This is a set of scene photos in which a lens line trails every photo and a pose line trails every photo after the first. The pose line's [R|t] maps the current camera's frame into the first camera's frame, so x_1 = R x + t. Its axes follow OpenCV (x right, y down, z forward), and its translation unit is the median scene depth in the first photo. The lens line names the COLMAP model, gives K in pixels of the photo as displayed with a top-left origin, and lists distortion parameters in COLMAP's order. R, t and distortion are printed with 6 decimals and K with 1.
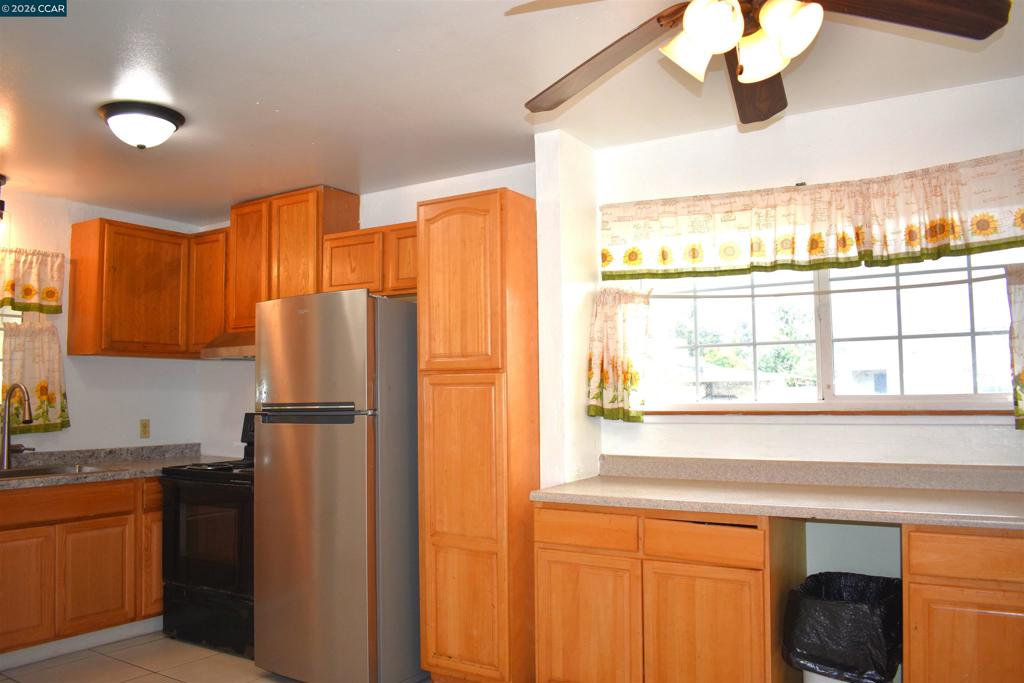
lens RADIAL K [[800.6, 0, 509.5], [0, 800.6, 335.9], [0, 0, 1]] dist [-0.092890, 0.014188]
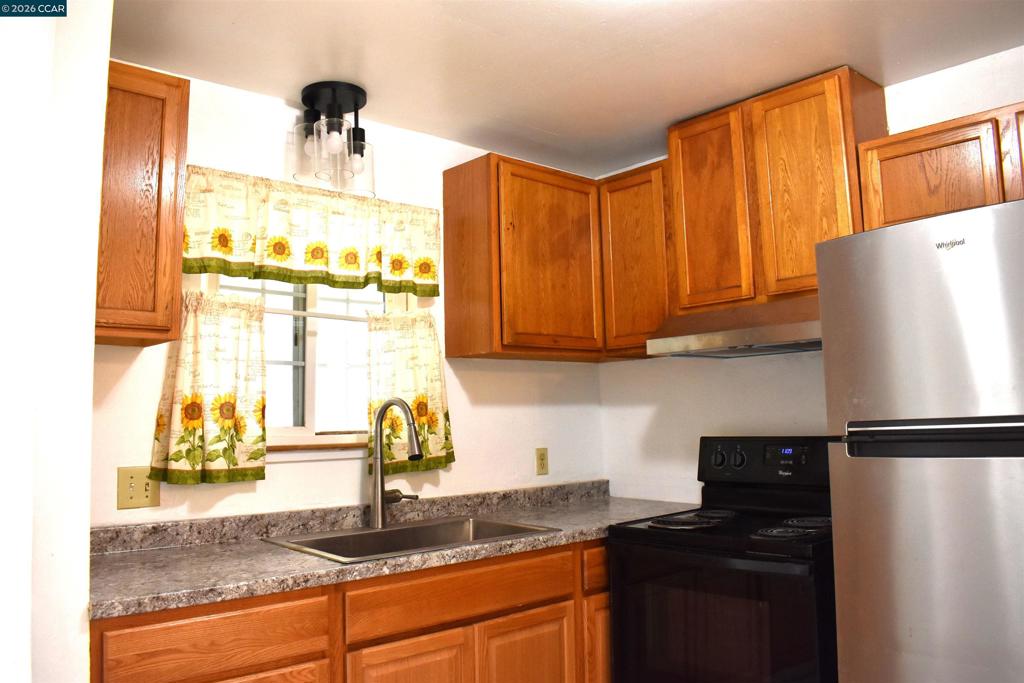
lens RADIAL K [[800.6, 0, 507.7], [0, 800.6, 337.3], [0, 0, 1]] dist [-0.092890, 0.014188]
pose [[0.958107, -0.040787, -0.283492, -0.306071], [0.034575, 0.999040, -0.026882, 0.027230], [0.284316, 0.015954, 0.958598, 0.325610]]
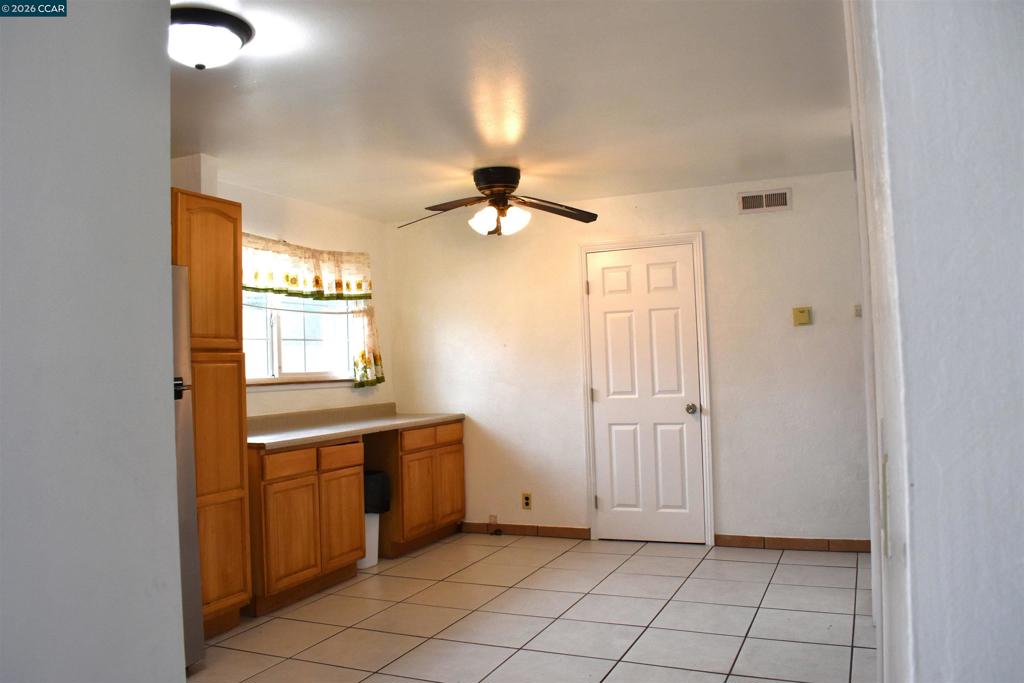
lens RADIAL K [[800.6, 0, 510.9], [0, 800.6, 342.1], [0, 0, 1]] dist [-0.092890, 0.014188]
pose [[-0.099356, 0.046992, 0.993942, -1.653726], [-0.007873, 0.998816, -0.048009, 0.109449], [-0.995021, -0.012596, -0.098869, 0.903346]]
